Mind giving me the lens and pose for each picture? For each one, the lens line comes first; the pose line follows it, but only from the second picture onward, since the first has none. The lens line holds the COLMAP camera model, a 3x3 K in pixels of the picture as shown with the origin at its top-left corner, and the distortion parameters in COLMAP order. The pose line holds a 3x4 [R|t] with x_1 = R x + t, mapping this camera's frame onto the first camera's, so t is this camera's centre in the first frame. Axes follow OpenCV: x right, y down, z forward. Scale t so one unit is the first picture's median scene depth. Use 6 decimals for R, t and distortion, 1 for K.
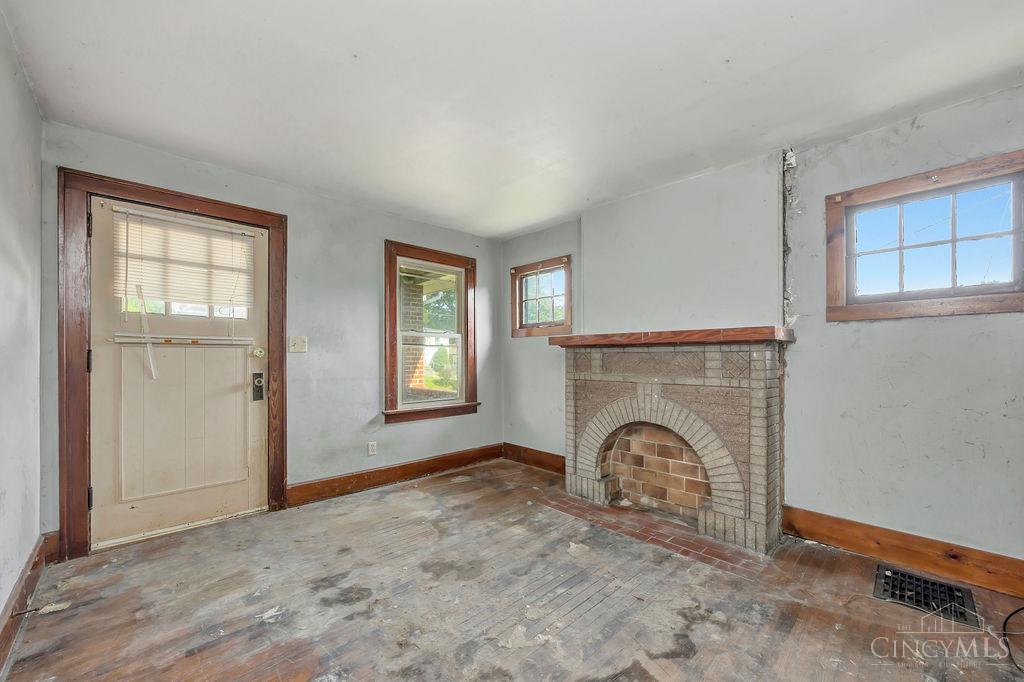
lens RADIAL K [[399.2, 0, 518.5], [0, 399.2, 356.5], [0, 0, 1]] dist [-0.001955, -0.000157]
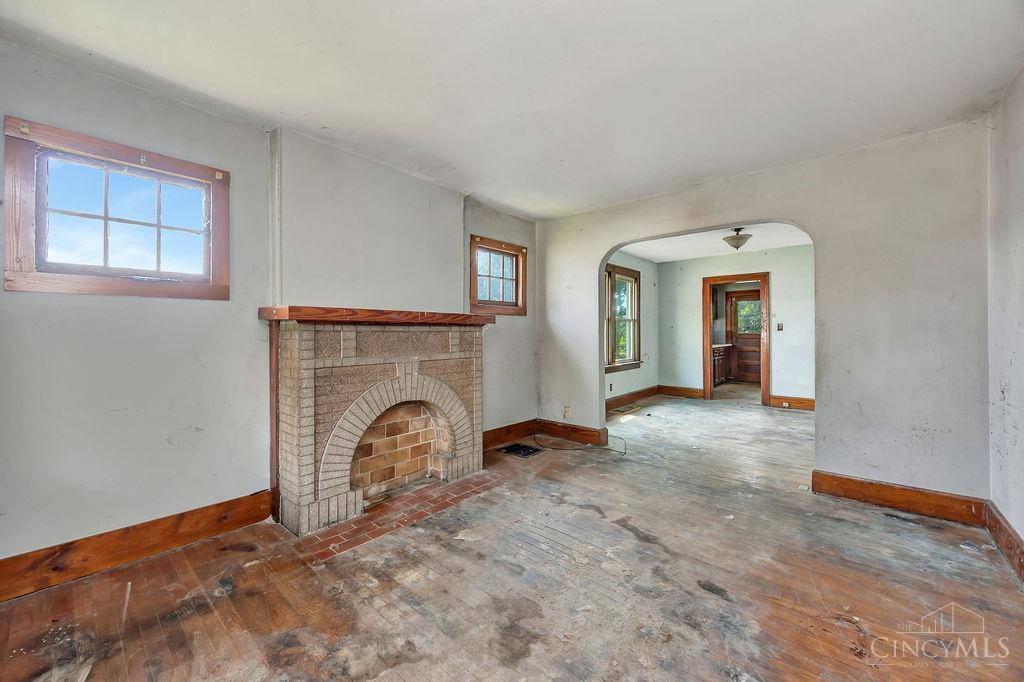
lens RADIAL K [[390.6, 0, 513.7], [0, 390.6, 334.2], [0, 0, 1]] dist [-0.000402, -0.000074]
pose [[-0.076307, 0.000048, 0.997084, -0.698541], [0.003772, 0.999993, 0.000240, -0.002743], [-0.997077, 0.003780, -0.076307, 0.838272]]
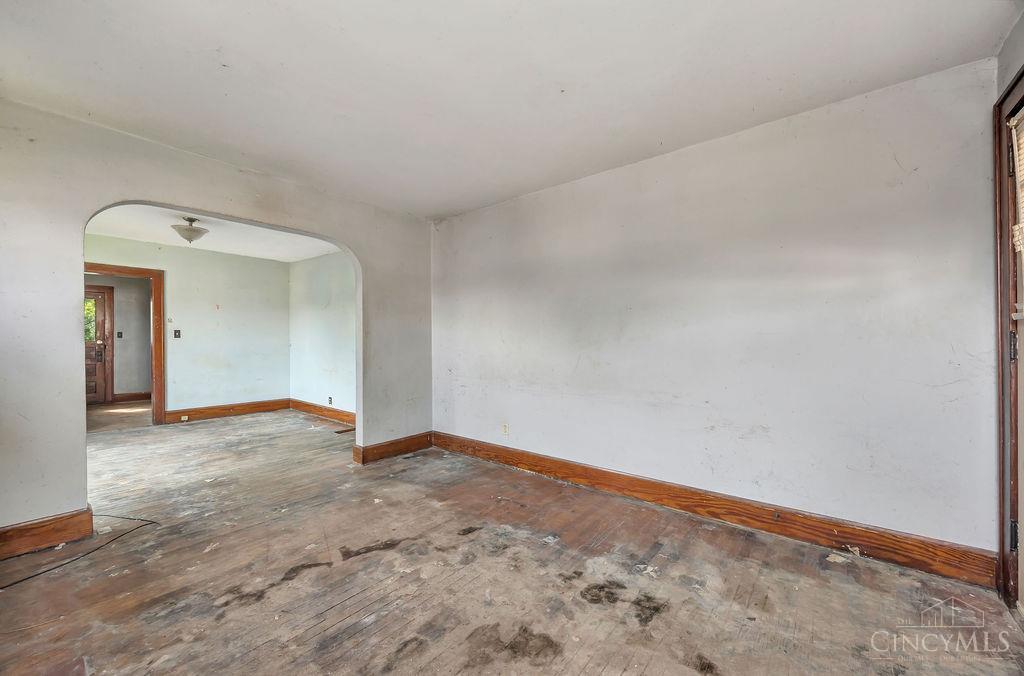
lens RADIAL K [[391.8, 0, 505.8], [0, 391.8, 339.1], [0, 0, 1]] dist [-0.002860, -0.000210]
pose [[-0.994819, 0.003847, -0.101589, -0.071421], [0.003813, 0.999993, 0.000524, -0.004220], [0.101590, 0.000134, -0.994826, 1.334419]]
